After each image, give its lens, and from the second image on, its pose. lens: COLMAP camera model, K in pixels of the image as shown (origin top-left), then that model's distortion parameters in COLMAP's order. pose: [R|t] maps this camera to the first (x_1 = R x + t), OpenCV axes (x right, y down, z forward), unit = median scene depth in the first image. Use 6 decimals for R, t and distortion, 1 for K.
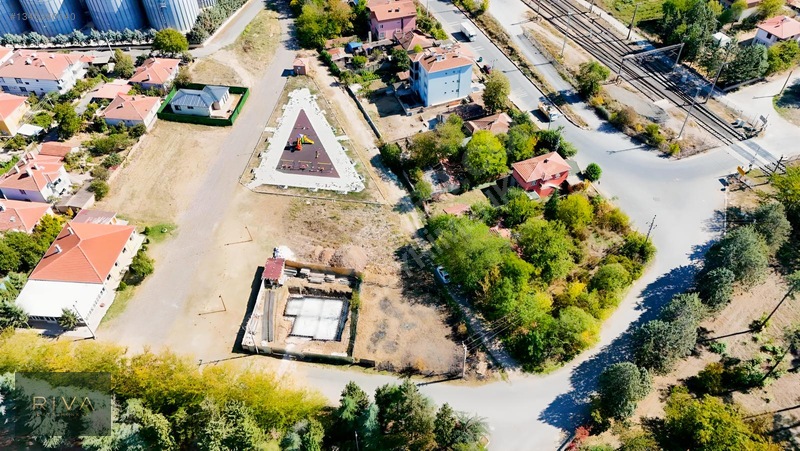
lens RADIAL K [[586.9, 0, 400.0], [0, 586.9, 225.5], [0, 0, 1]] dist [0.068626, -0.063055]
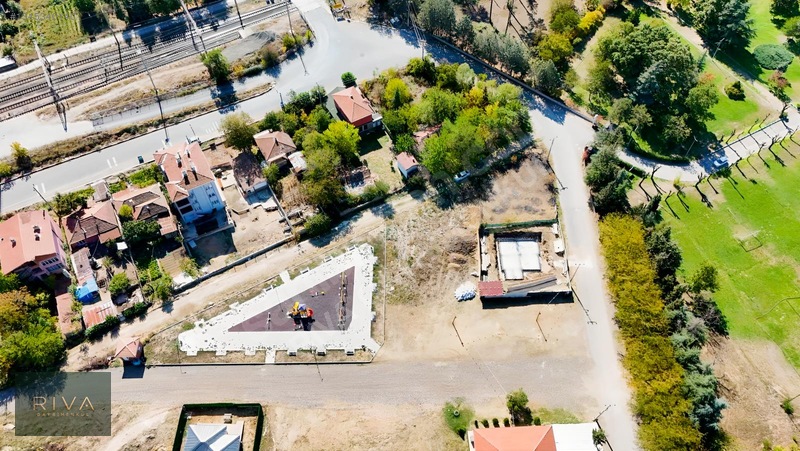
lens RADIAL K [[586.9, 0, 400.0], [0, 586.9, 225.5], [0, 0, 1]] dist [0.068626, -0.063055]
pose [[-0.133239, -0.823211, 0.551879, -0.588126], [0.699938, 0.316073, 0.640456, -0.666441], [-0.701665, 0.471615, 0.534084, 0.380287]]
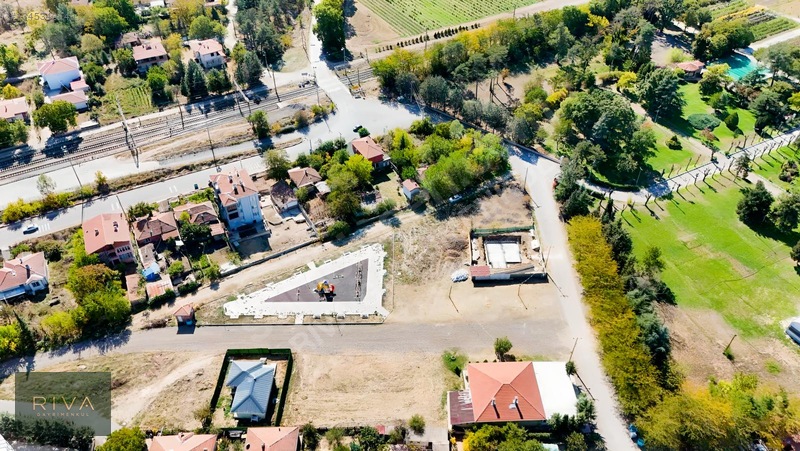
lens RADIAL K [[586.9, 0, 400.0], [0, 586.9, 225.5], [0, 0, 1]] dist [0.068626, -0.063055]
pose [[-0.130908, -0.659985, 0.739786, -0.936188], [0.701822, 0.465352, 0.539345, -0.700218], [-0.700220, 0.589803, 0.402273, 0.423023]]
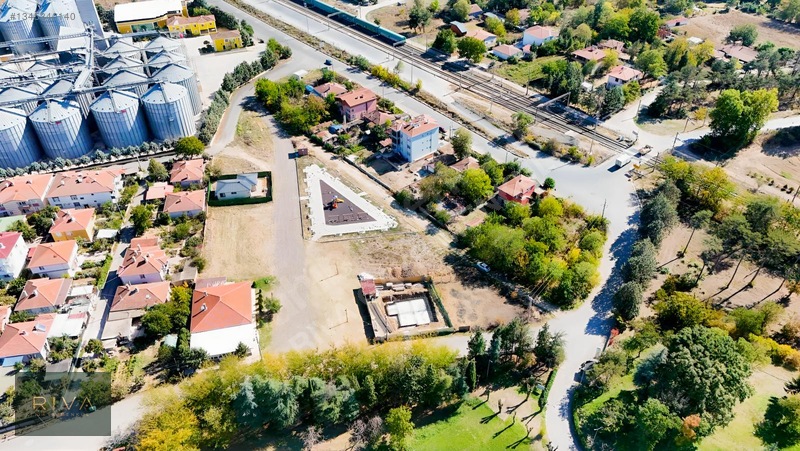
lens RADIAL K [[586.9, 0, 400.0], [0, 586.9, 225.5], [0, 0, 1]] dist [0.068626, -0.063055]
pose [[0.952995, -0.185674, 0.239427, -0.364374], [0.213814, 0.972021, -0.097252, 0.068017], [-0.214671, 0.143874, 0.966031, -0.284731]]
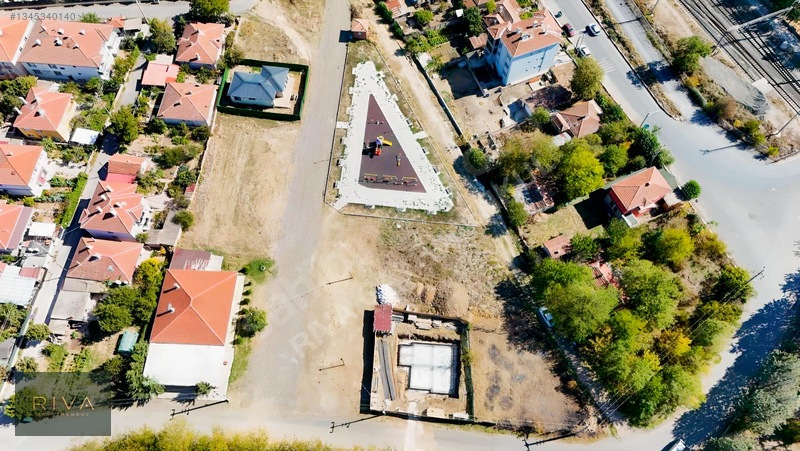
lens RADIAL K [[586.9, 0, 400.0], [0, 586.9, 225.5], [0, 0, 1]] dist [0.068626, -0.063055]
pose [[0.999140, -0.028947, 0.029685, -0.173119], [0.017614, 0.944469, 0.328127, -0.341416], [-0.037535, -0.327322, 0.944167, 0.068903]]
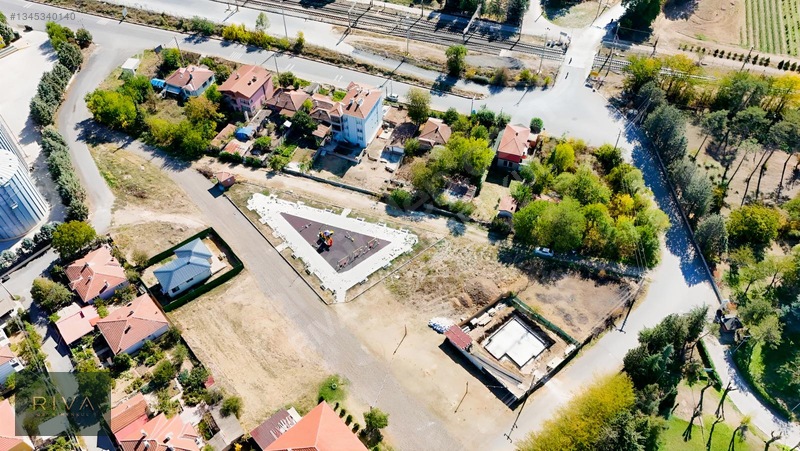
lens RADIAL K [[586.9, 0, 400.0], [0, 586.9, 225.5], [0, 0, 1]] dist [0.068626, -0.063055]
pose [[0.671884, -0.559981, 0.484762, -0.578786], [0.524034, 0.821941, 0.223164, -0.328834], [-0.523413, 0.104091, 0.845697, 0.088212]]
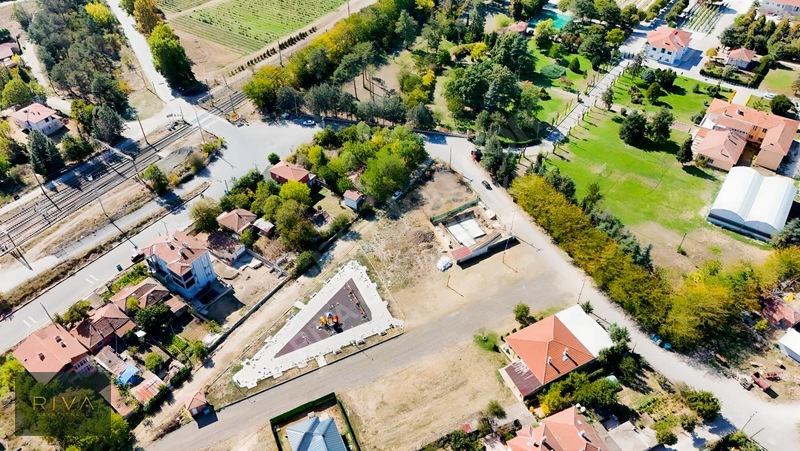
lens RADIAL K [[586.9, 0, 400.0], [0, 586.9, 225.5], [0, 0, 1]] dist [0.068626, -0.063055]
pose [[-0.552473, -0.550505, 0.625873, -0.809778], [0.598120, 0.261139, 0.757667, -0.912976], [-0.580539, 0.792938, 0.184996, 0.633852]]
